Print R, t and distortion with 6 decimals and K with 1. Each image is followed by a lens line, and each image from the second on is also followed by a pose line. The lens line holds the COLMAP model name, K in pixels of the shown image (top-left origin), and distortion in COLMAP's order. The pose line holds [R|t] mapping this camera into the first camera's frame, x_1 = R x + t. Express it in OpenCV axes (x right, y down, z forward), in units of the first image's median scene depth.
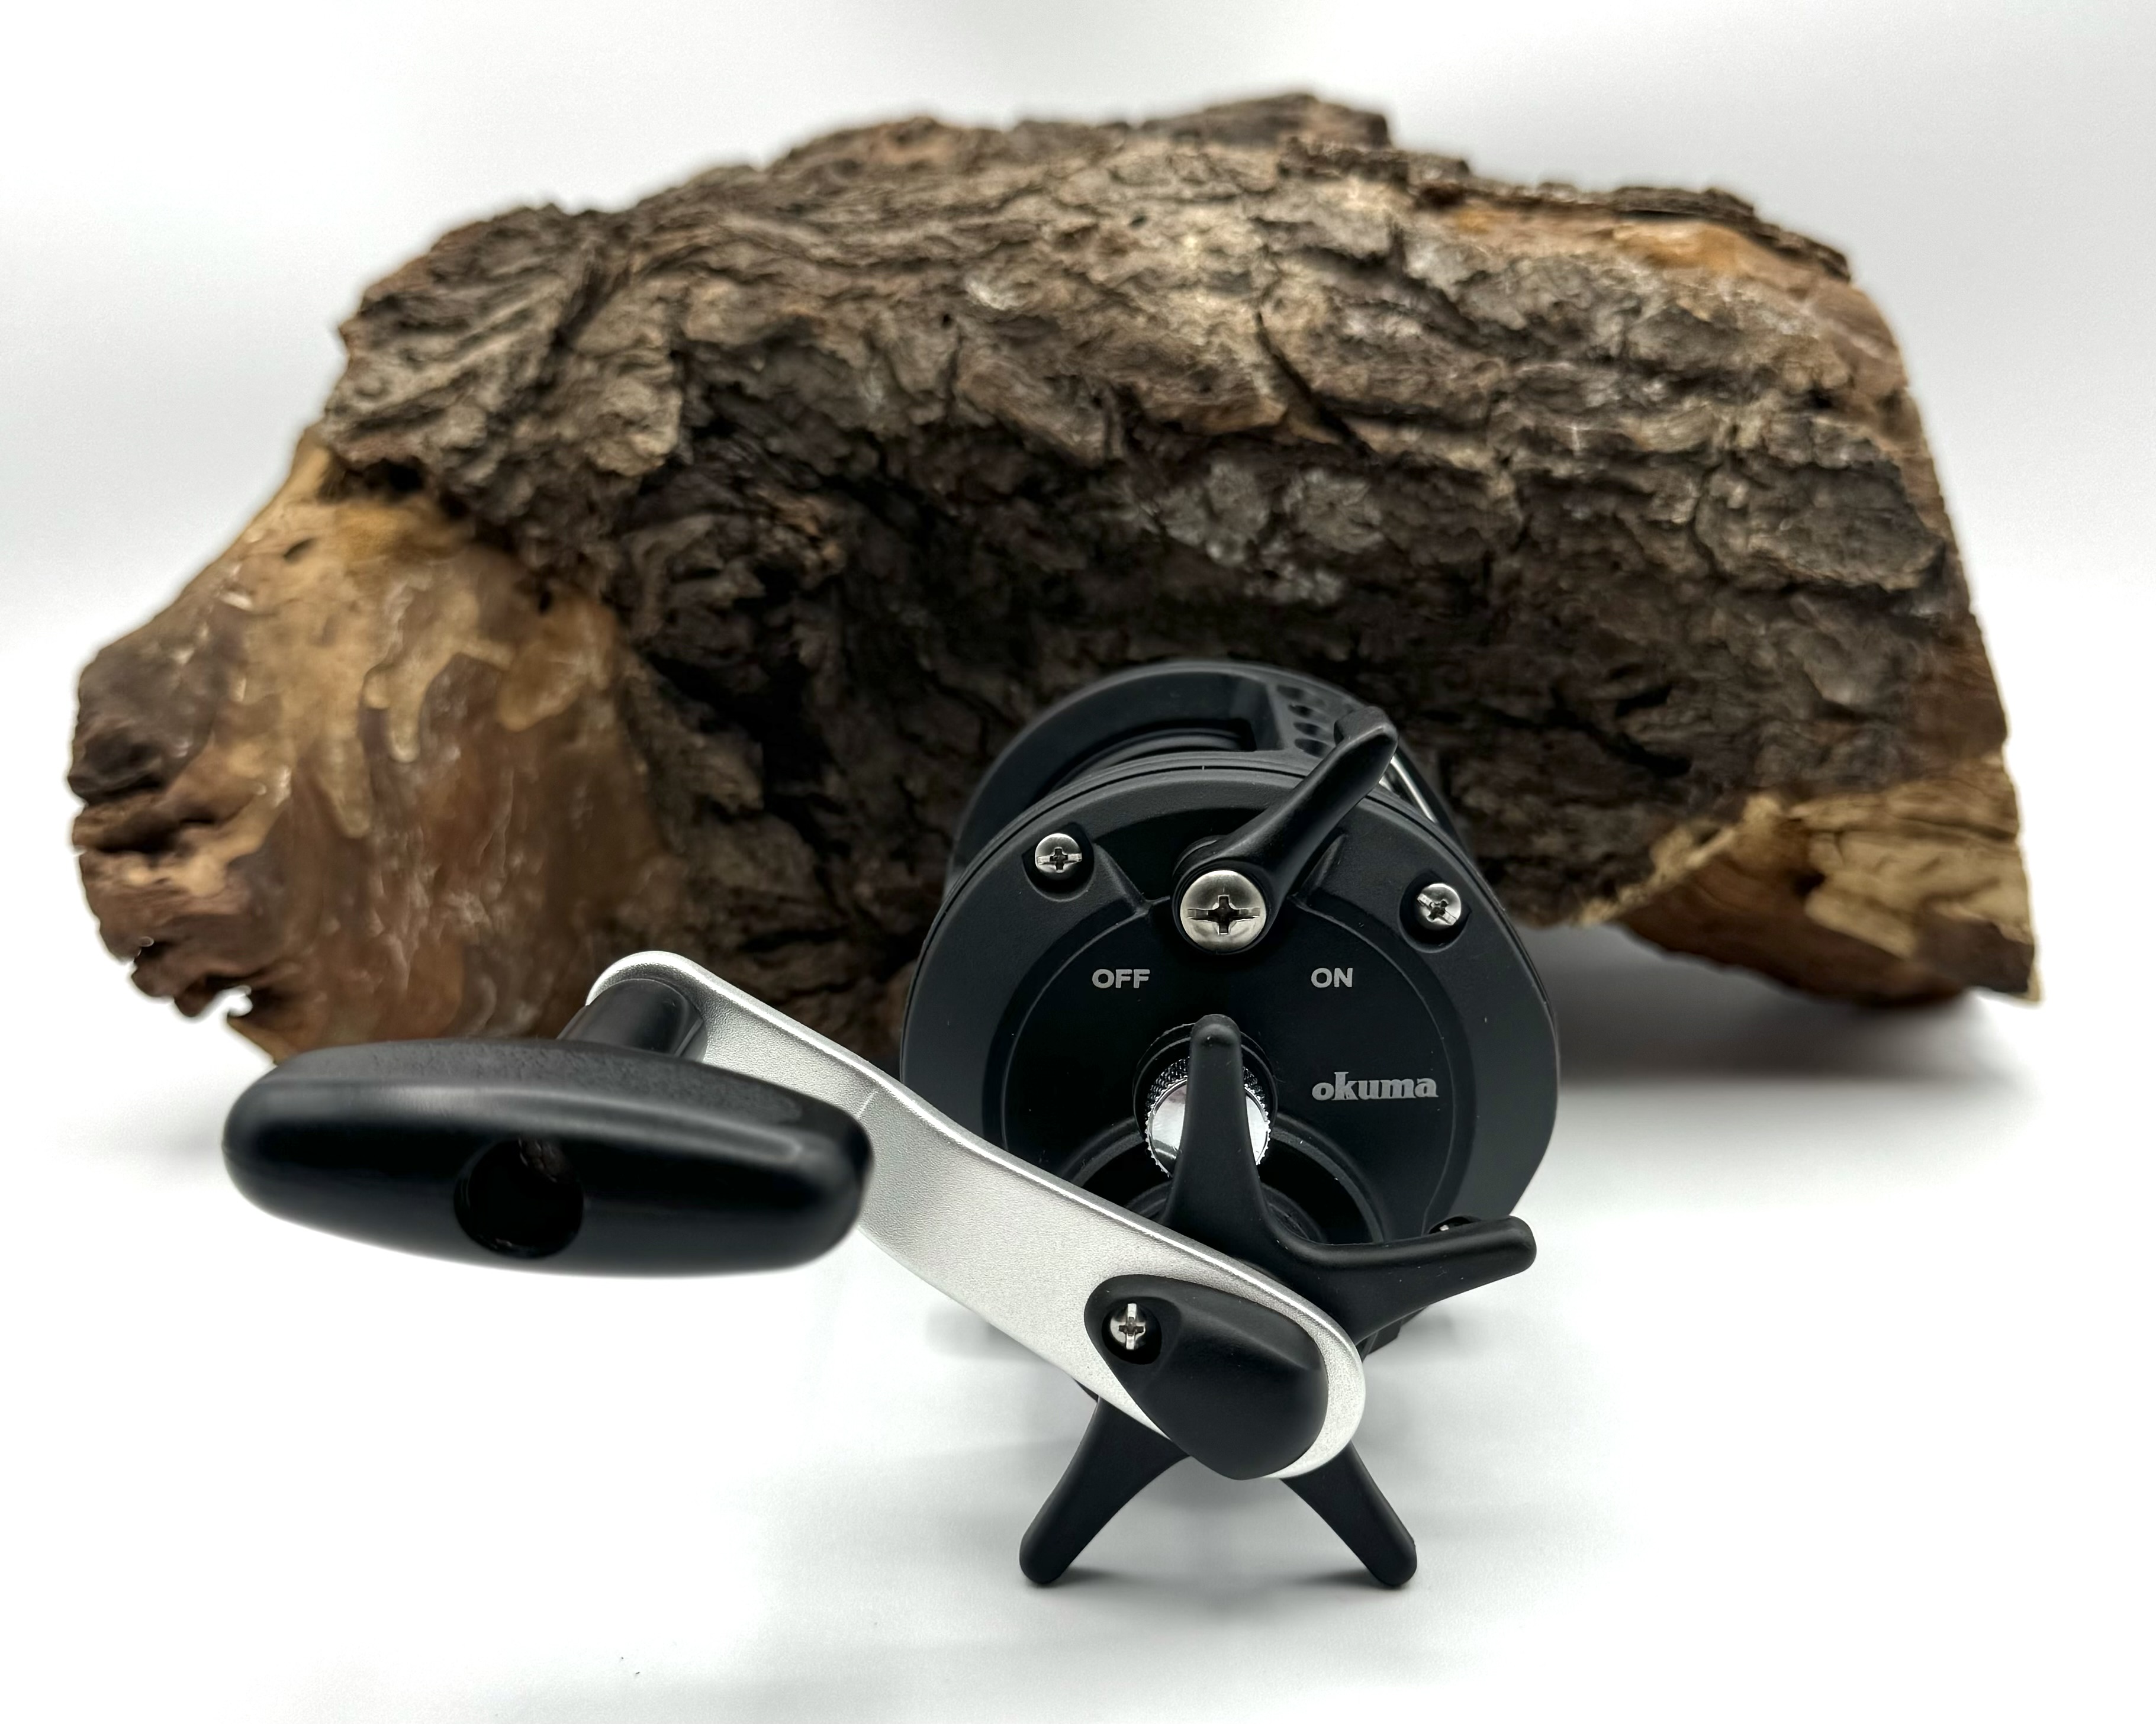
lens RADIAL K [[2552.1, 0, 1083.7], [0, 2552.1, 1006.1], [0, 0, 1]] dist [0.148695, -0.422973]
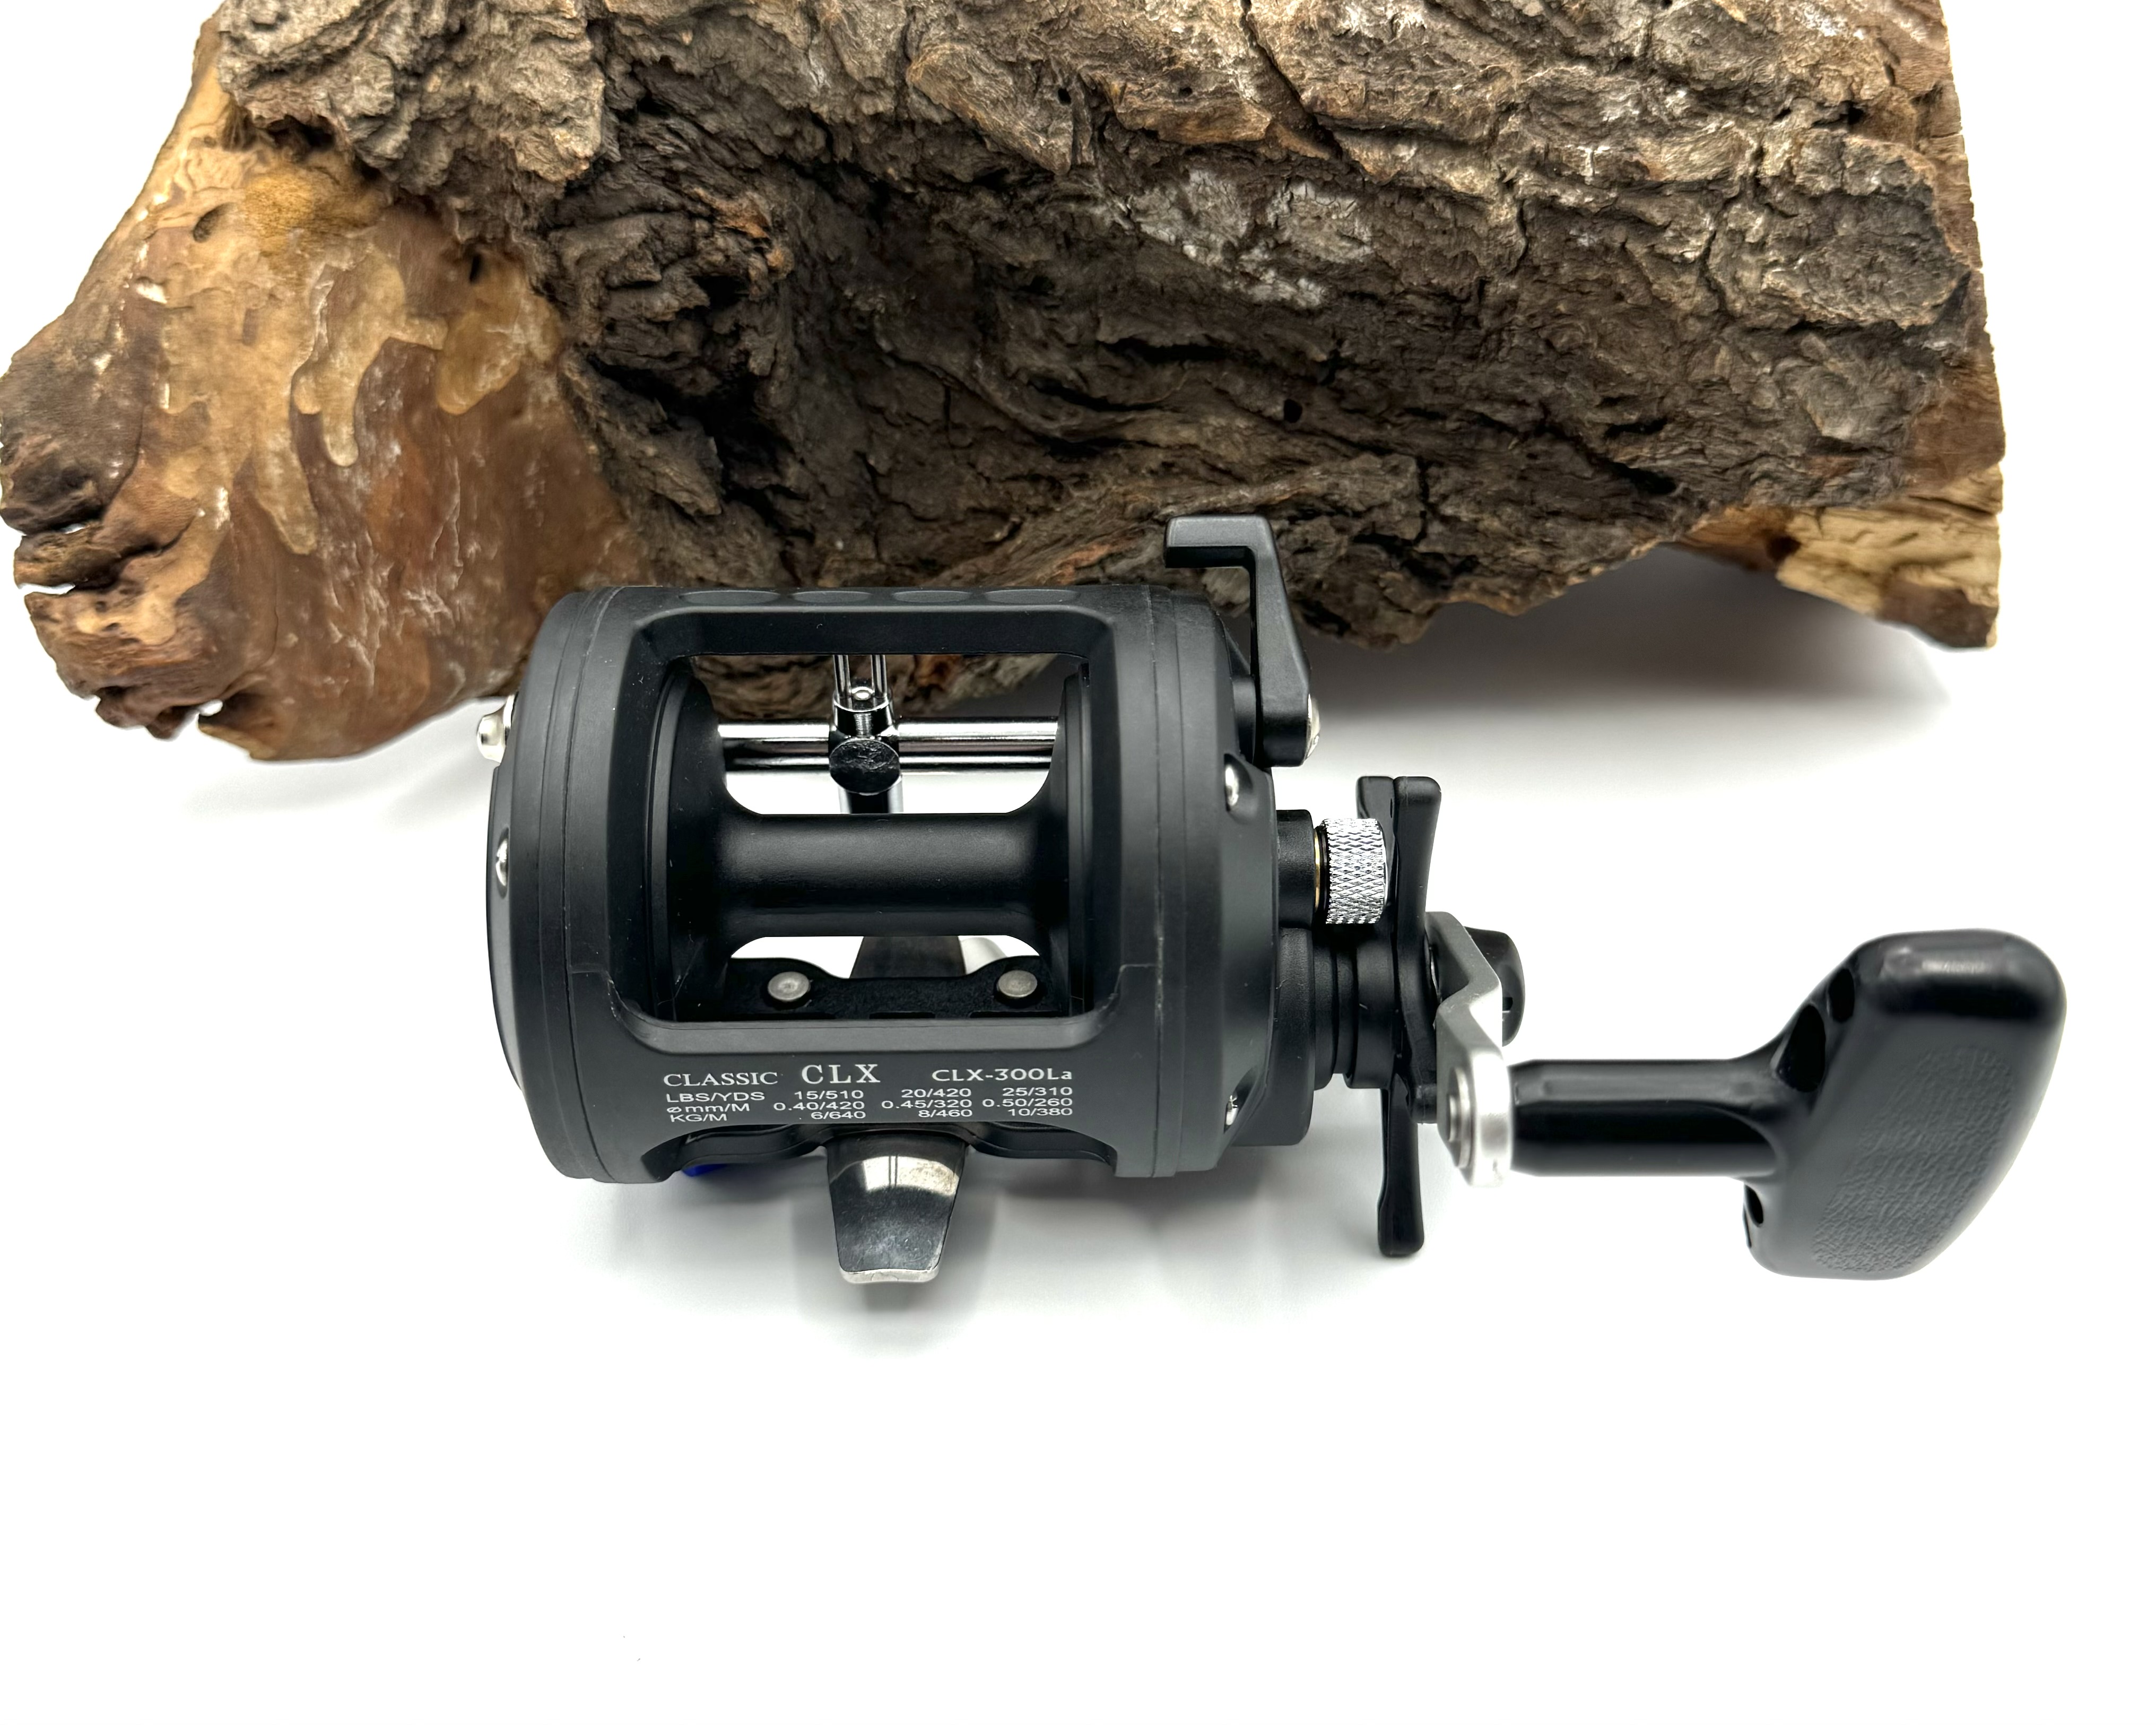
lens RADIAL K [[2260.5, 0, 1090.0], [0, 2260.5, 860.5], [0, 0, 1]] dist [0.178369, -0.554065]
pose [[0.999923, -0.001951, 0.012270, 0.003867], [-0.002750, 0.928344, 0.371712, -0.281054], [-0.012116, -0.371717, 0.928267, 0.149562]]
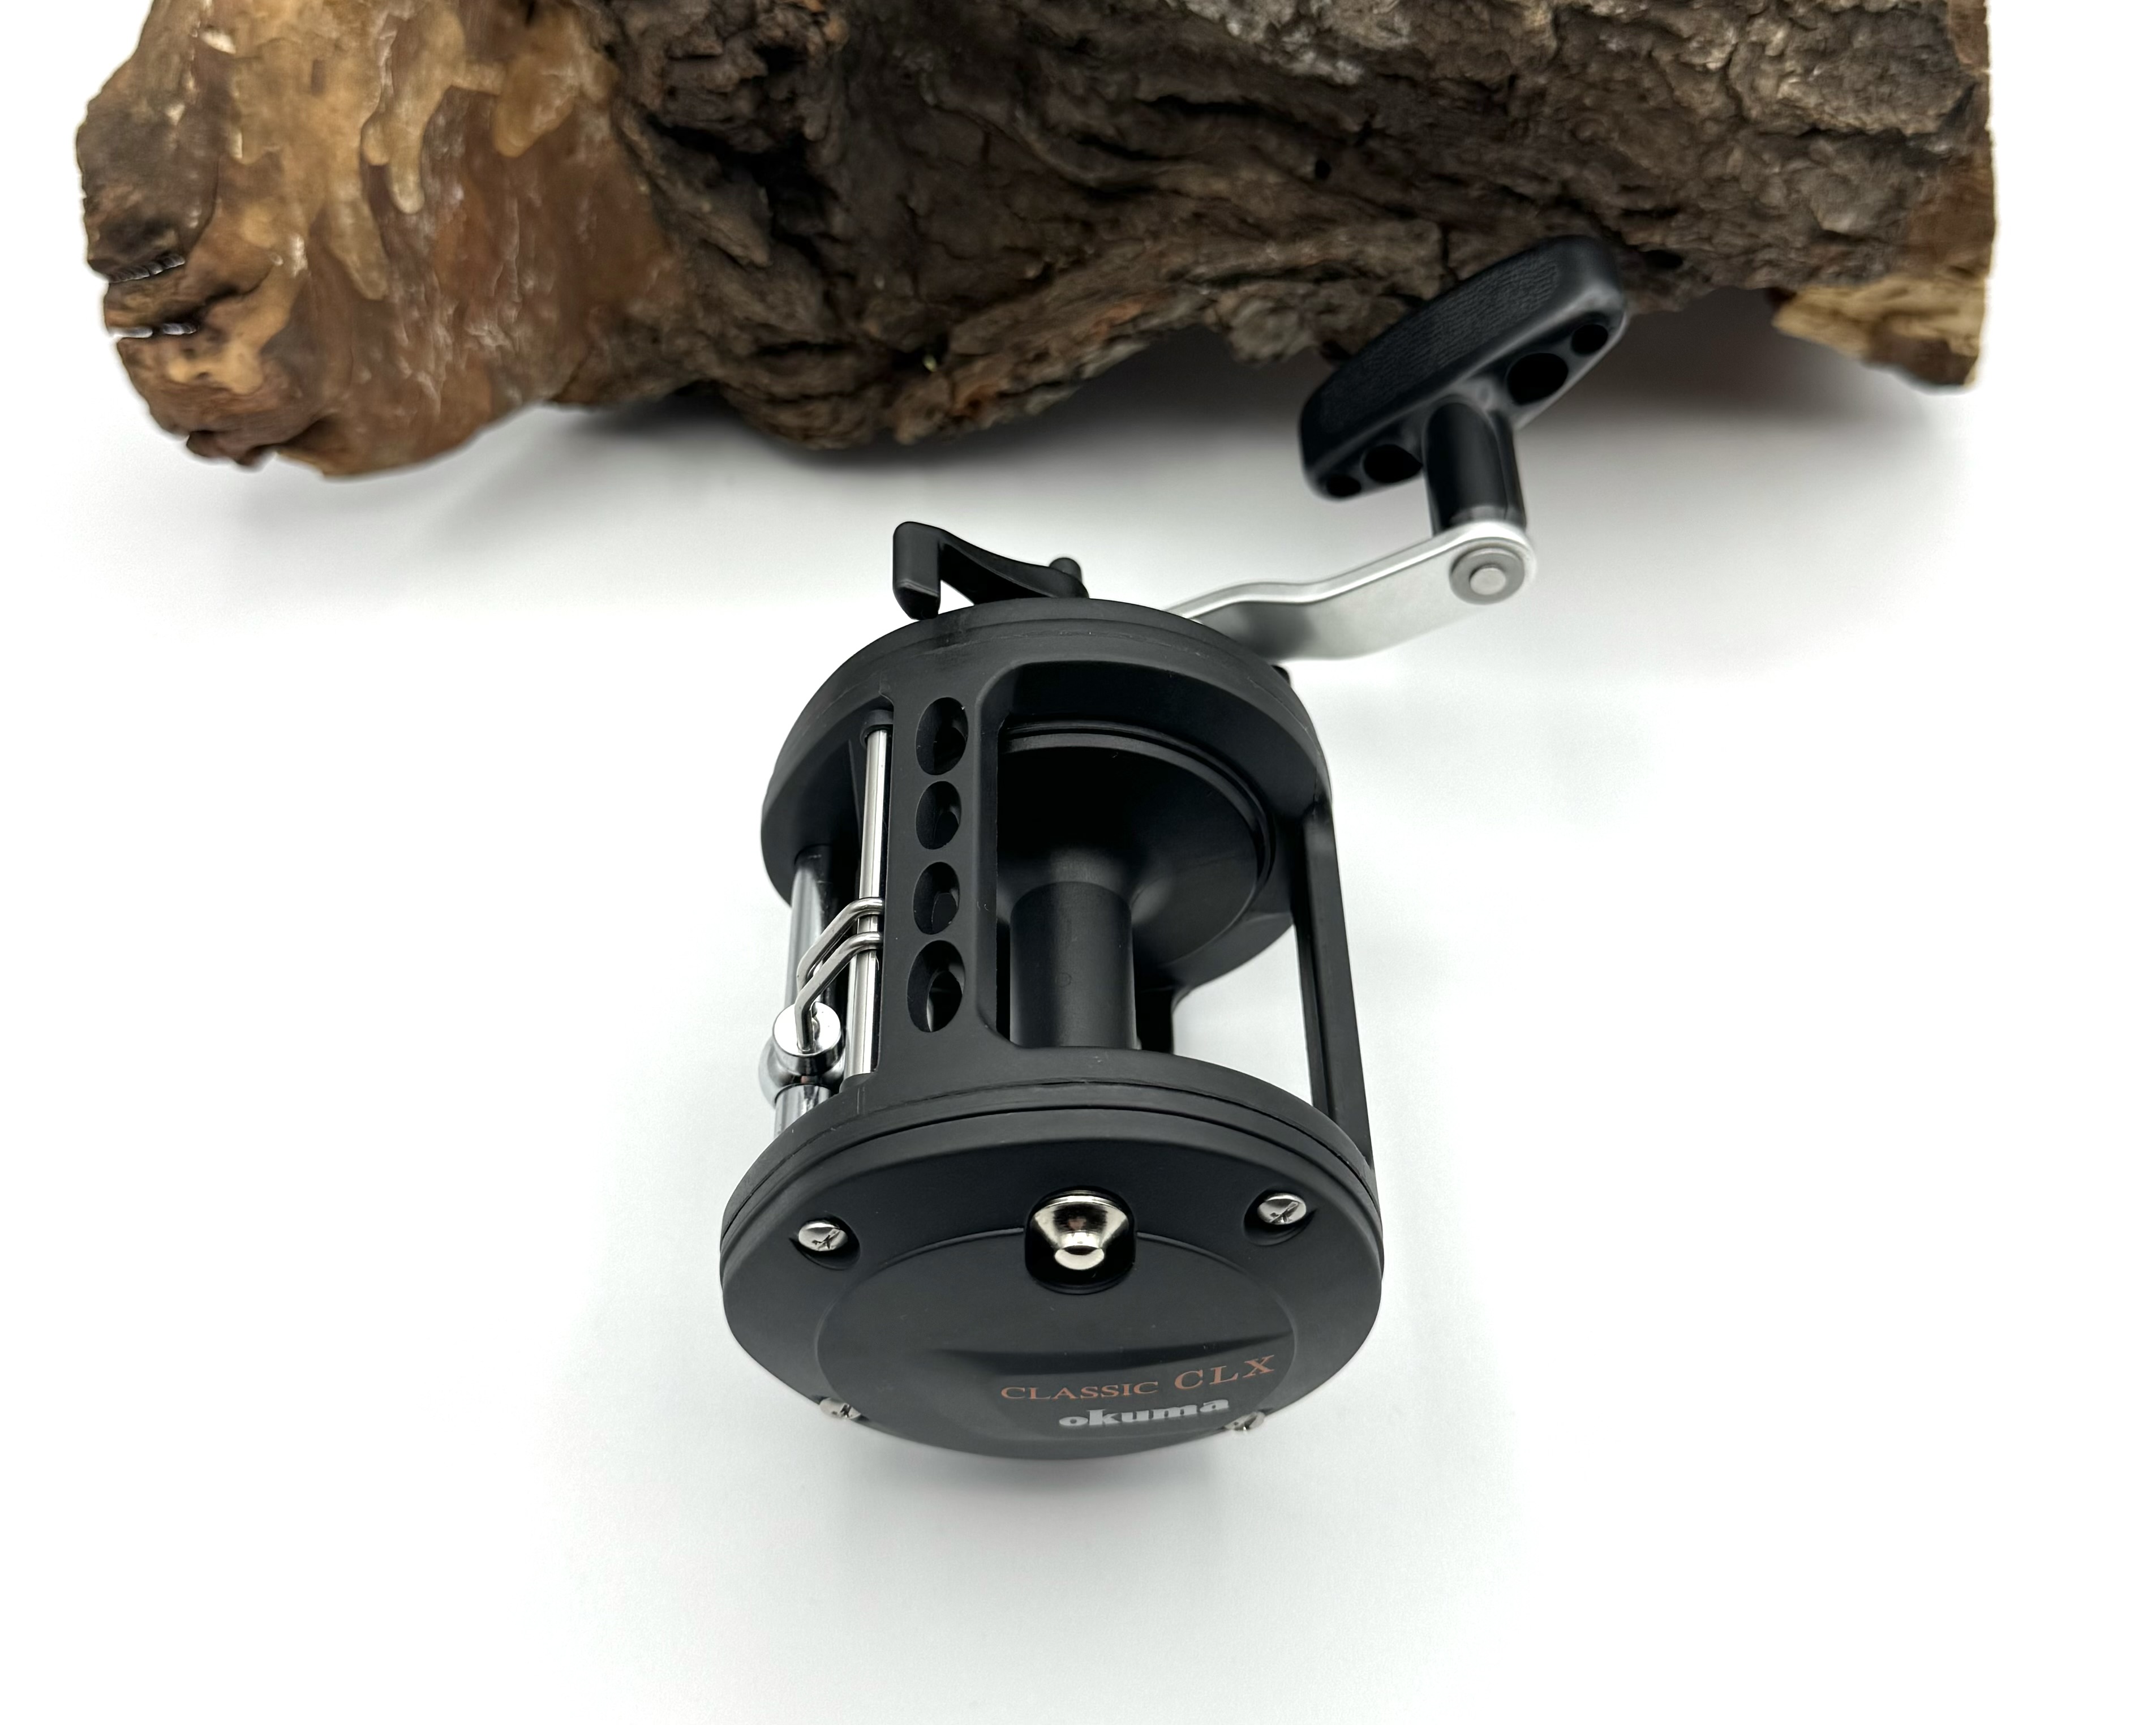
lens RADIAL K [[2402.9, 0, 1062.4], [0, 2402.9, 864.5], [0, 0, 1]] dist [0.184974, -0.538186]
pose [[0.999421, 0.011746, 0.031946, -0.038783], [-0.028024, 0.816645, 0.576460, -0.448009], [-0.019317, -0.577021, 0.816501, 0.075753]]
